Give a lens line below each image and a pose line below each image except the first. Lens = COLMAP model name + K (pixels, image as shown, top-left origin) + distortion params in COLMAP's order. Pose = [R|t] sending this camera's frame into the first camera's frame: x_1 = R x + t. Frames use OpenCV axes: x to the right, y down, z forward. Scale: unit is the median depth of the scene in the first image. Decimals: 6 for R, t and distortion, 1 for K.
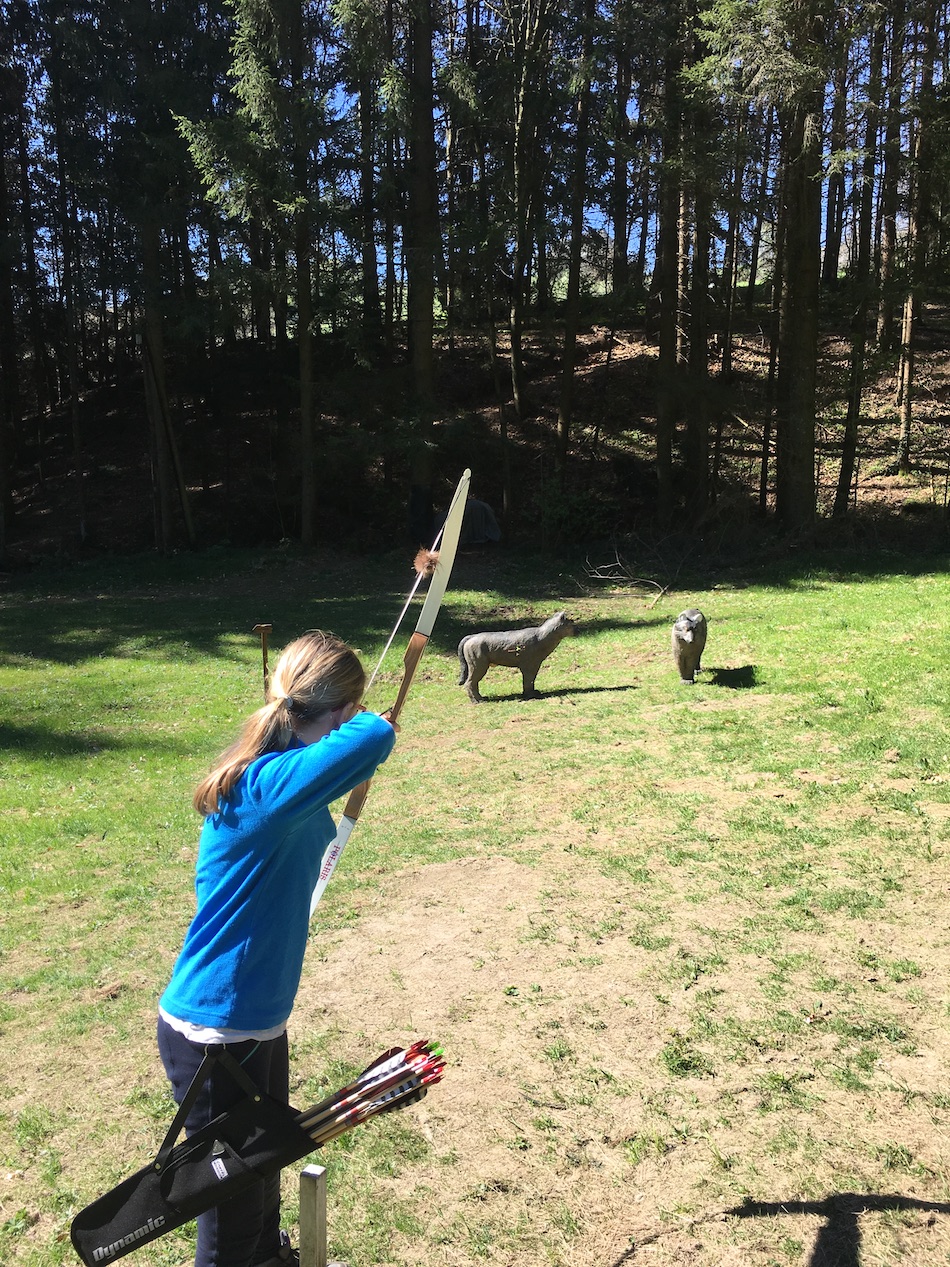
lens RADIAL K [[1091.6, 0, 471.3], [0, 1091.6, 629.1], [0, 0, 1]] dist [0.076614, -0.088251]
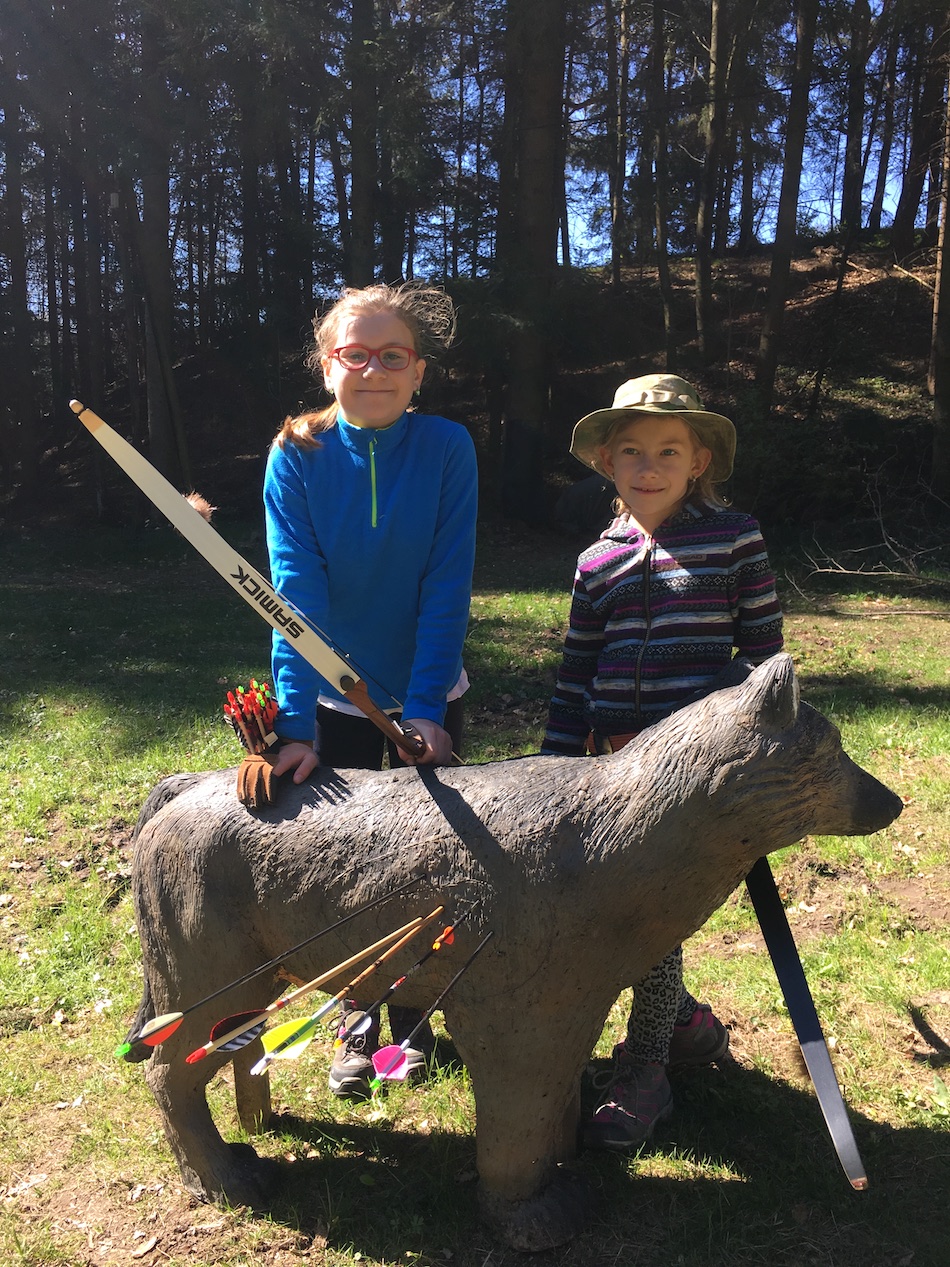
lens RADIAL K [[1091.6, 0, 471.3], [0, 1091.6, 629.1], [0, 0, 1]] dist [0.076614, -0.088251]
pose [[0.984922, 0.042419, -0.167715, 0.064361], [-0.045204, 0.998895, -0.012822, -0.015131], [0.166986, 0.020210, 0.985752, 0.799408]]
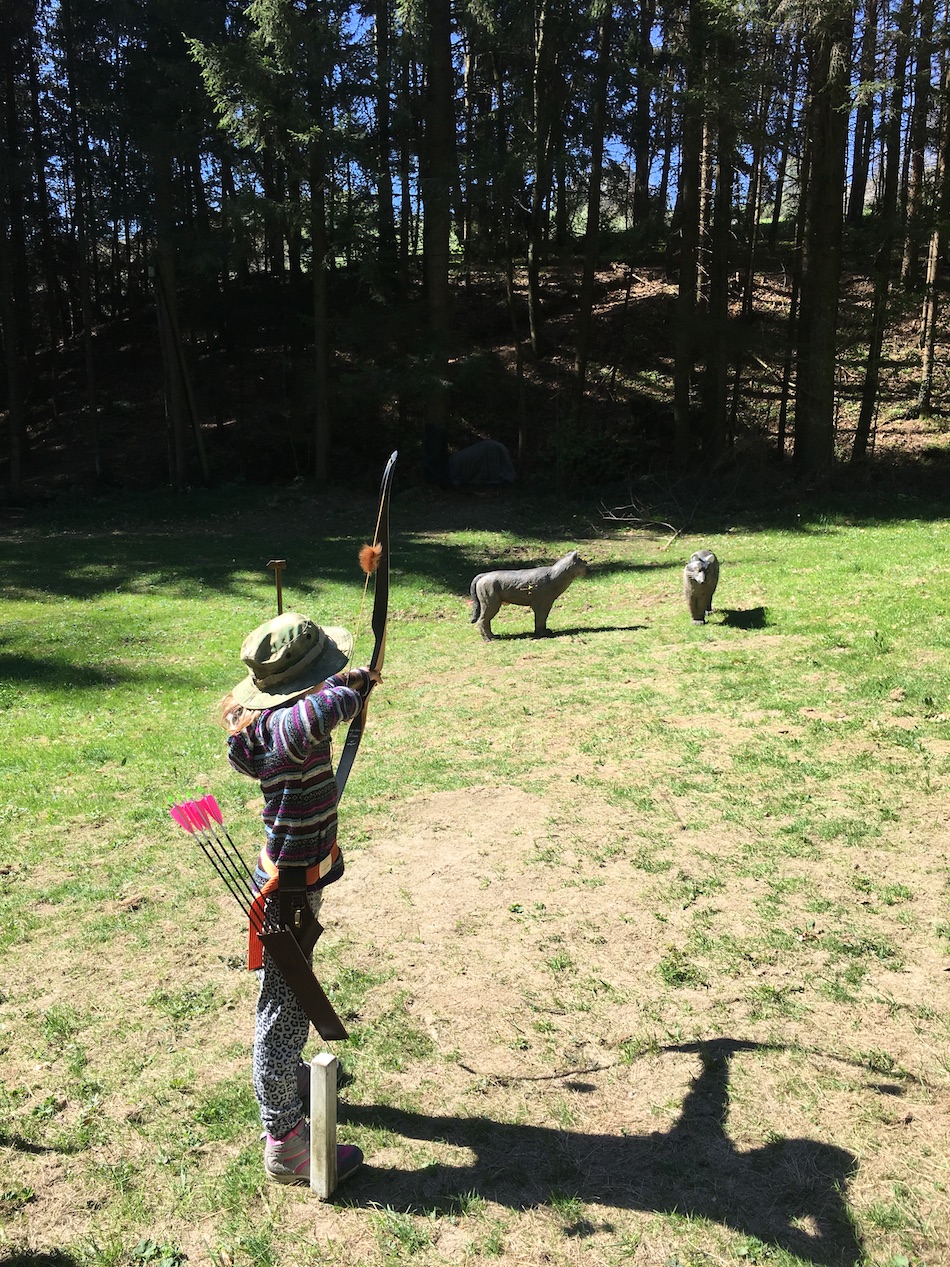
lens RADIAL K [[1090.6, 0, 478.3], [0, 1090.6, 637.8], [0, 0, 1]] dist [0.069114, -0.086087]
pose [[0.999930, 0.009936, -0.006468, 0.001758], [-0.009534, 0.998178, 0.059585, 0.004428], [0.007049, -0.059520, 0.998202, -0.006638]]
